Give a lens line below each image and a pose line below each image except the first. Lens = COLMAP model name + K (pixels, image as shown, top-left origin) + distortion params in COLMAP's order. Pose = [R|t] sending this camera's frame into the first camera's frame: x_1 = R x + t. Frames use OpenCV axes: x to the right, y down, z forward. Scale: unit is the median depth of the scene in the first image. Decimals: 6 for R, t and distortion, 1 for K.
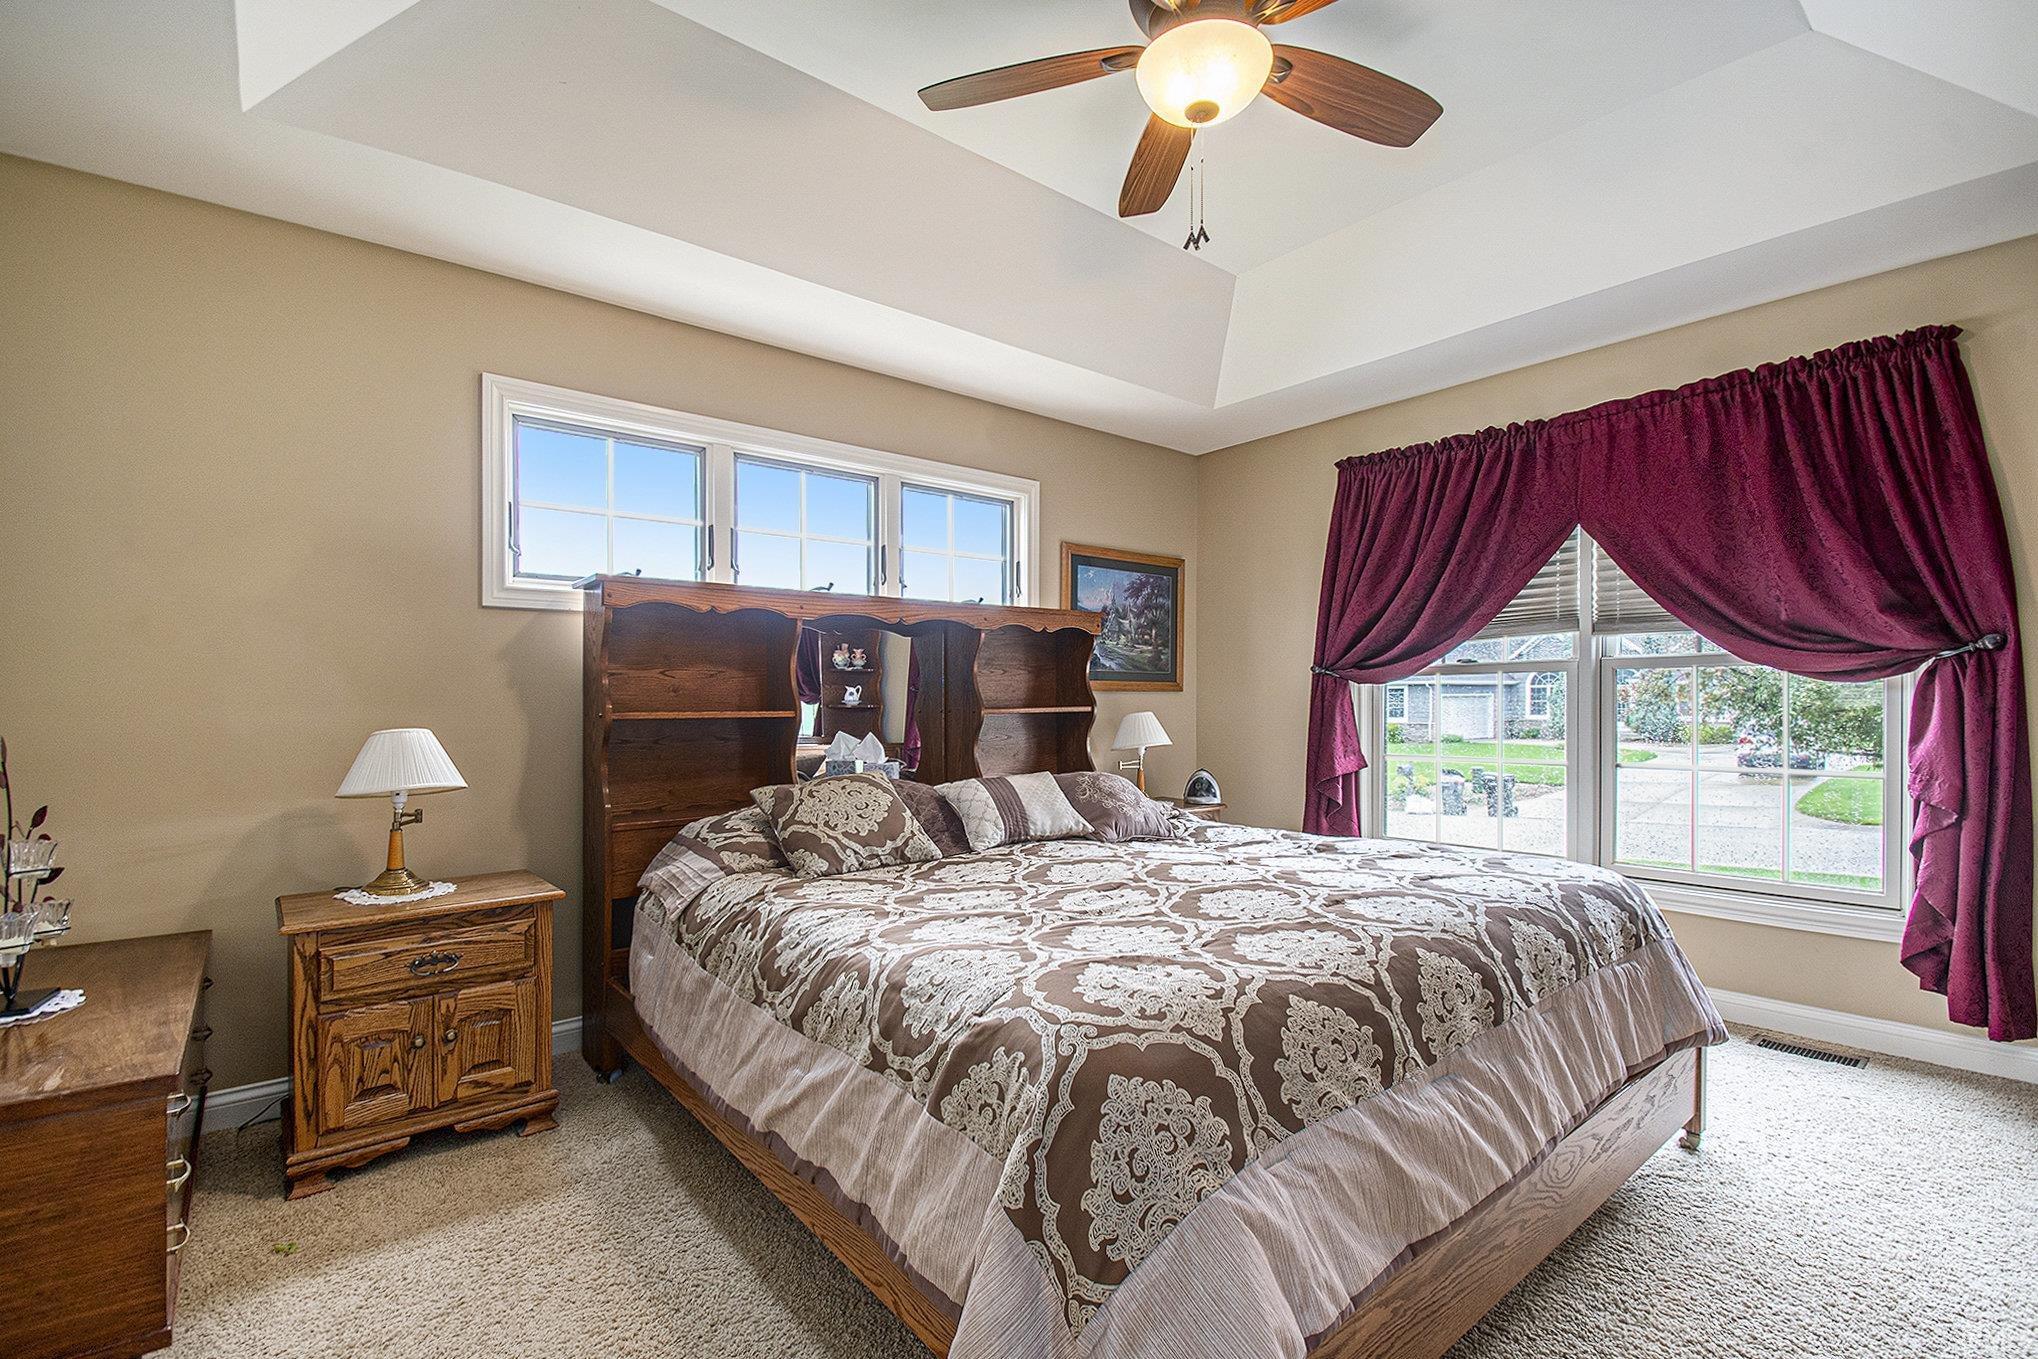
lens RADIAL K [[915.7, 0, 1017.5], [0, 915.7, 716.6], [0, 0, 1]] dist [-0.000991, -0.000348]
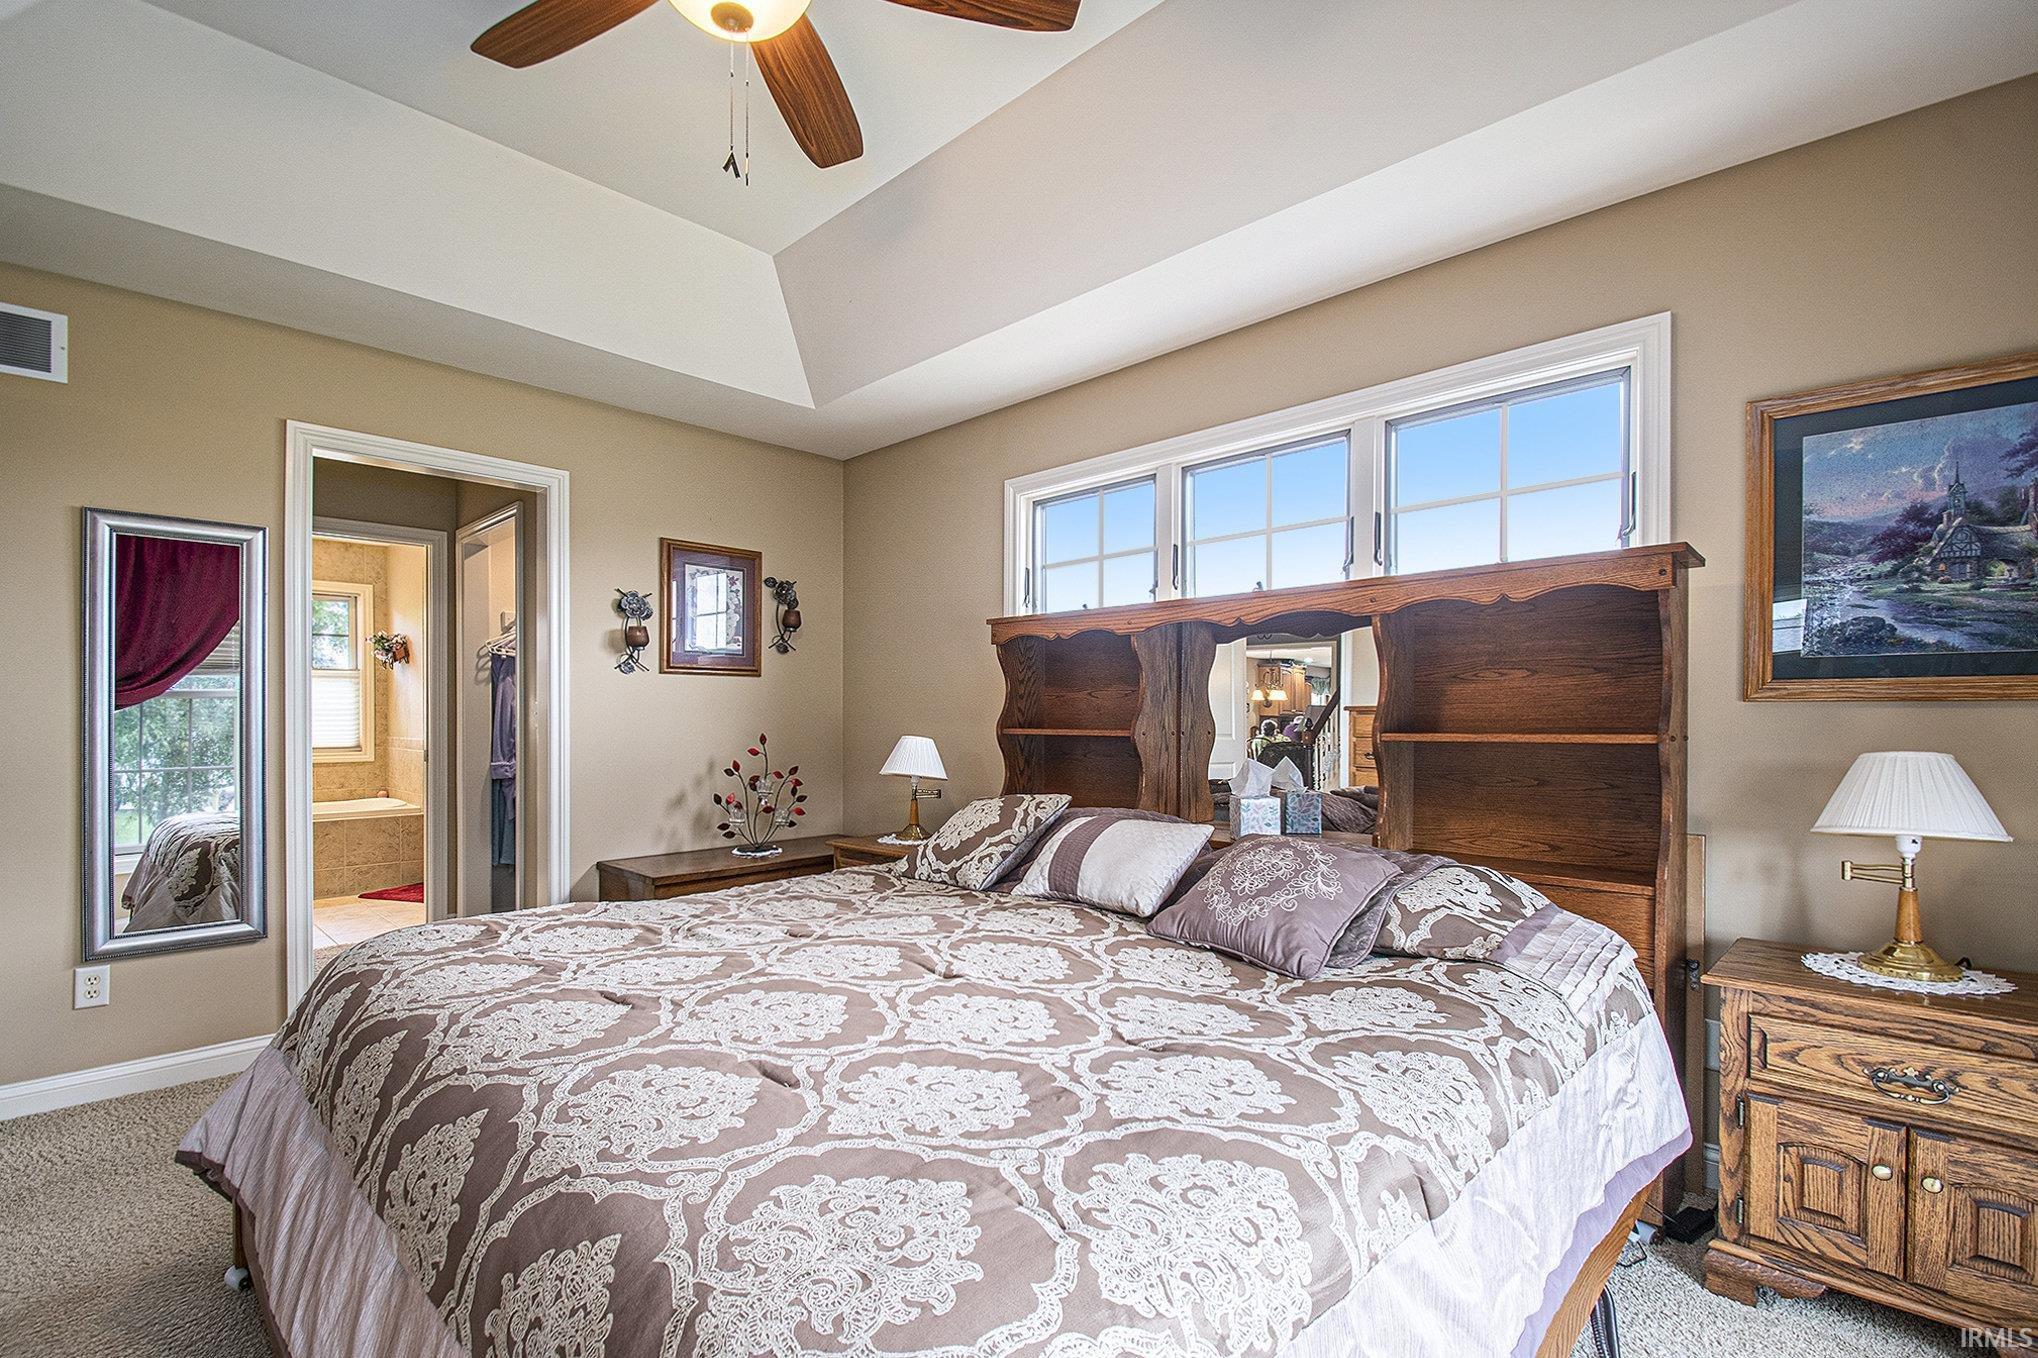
lens RADIAL K [[915.7, 0, 1017.5], [0, 915.7, 716.1], [0, 0, 1]] dist [-0.000991, -0.000348]
pose [[0.113323, 0.001489, -0.993557, 0.711255], [-0.018283, 0.999833, -0.000587, -0.019016], [0.993390, 0.018232, 0.113331, 0.787004]]
